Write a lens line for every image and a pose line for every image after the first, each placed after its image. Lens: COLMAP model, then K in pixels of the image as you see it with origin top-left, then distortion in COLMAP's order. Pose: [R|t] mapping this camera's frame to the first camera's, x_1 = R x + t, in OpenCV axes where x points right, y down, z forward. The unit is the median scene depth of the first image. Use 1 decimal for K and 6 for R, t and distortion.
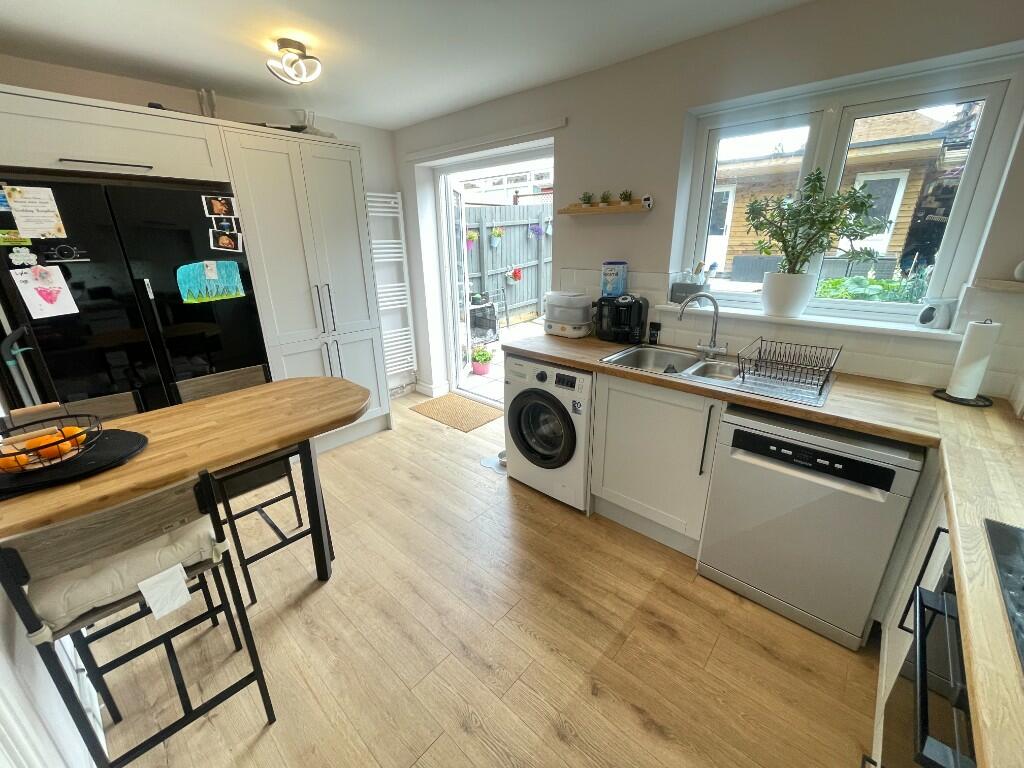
lens RADIAL K [[416.8, 0, 516.2], [0, 416.8, 383.4], [0, 0, 1]] dist [0.000617, 0.000076]
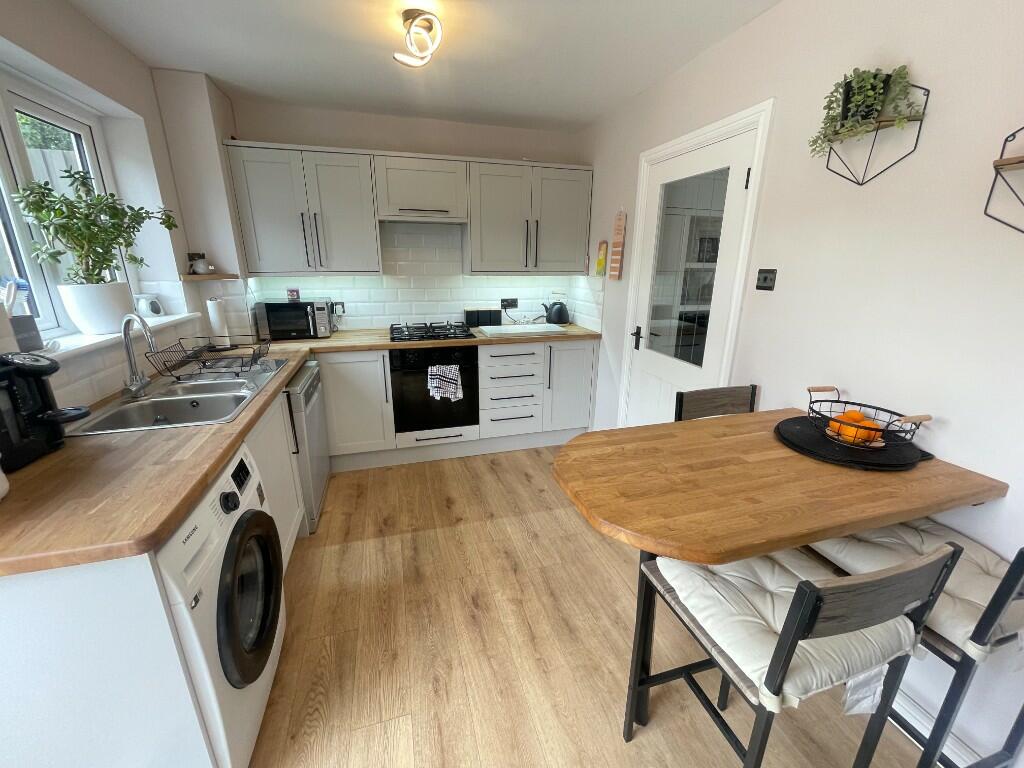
lens RADIAL K [[416.8, 0, 516.2], [0, 416.8, 384.5], [0, 0, 1]] dist [0.000617, 0.000076]
pose [[-0.851250, -0.140510, 0.505598, -0.579557], [0.182596, 0.823964, 0.536416, -0.410502], [-0.491967, 0.548944, -0.675743, 1.316677]]
